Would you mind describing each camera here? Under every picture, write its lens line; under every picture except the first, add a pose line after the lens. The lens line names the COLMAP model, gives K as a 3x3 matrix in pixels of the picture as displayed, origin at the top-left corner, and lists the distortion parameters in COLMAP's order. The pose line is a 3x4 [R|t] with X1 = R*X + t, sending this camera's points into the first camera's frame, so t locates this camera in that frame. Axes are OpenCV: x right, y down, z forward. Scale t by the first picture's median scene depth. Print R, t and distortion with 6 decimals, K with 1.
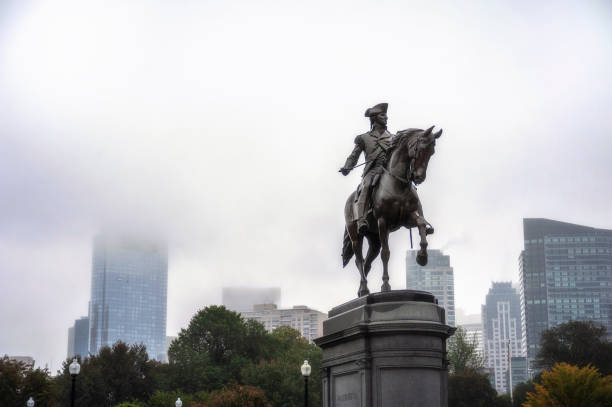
lens RADIAL K [[1086.6, 0, 306.0], [0, 1086.6, 203.5], [0, 0, 1]] dist [0.027894, 0.051686]
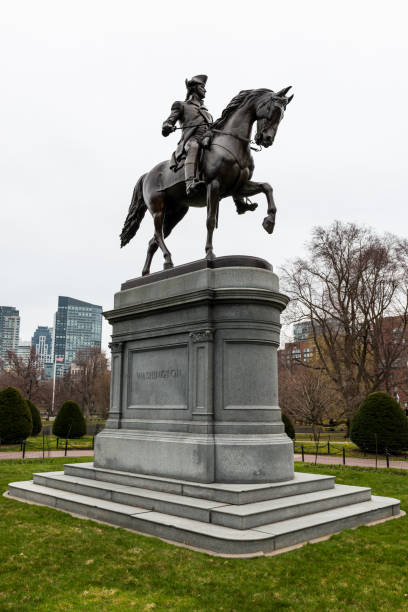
lens RADIAL K [[534.0, 0, 204.0], [0, 534.0, 306.0], [0, 0, 1]] dist [-0.003181, -0.000689]
pose [[0.890420, 0.097425, 0.444590, -0.123484], [-0.111025, 0.993807, 0.004583, 0.112948], [-0.441390, -0.053441, 0.895723, 0.580877]]
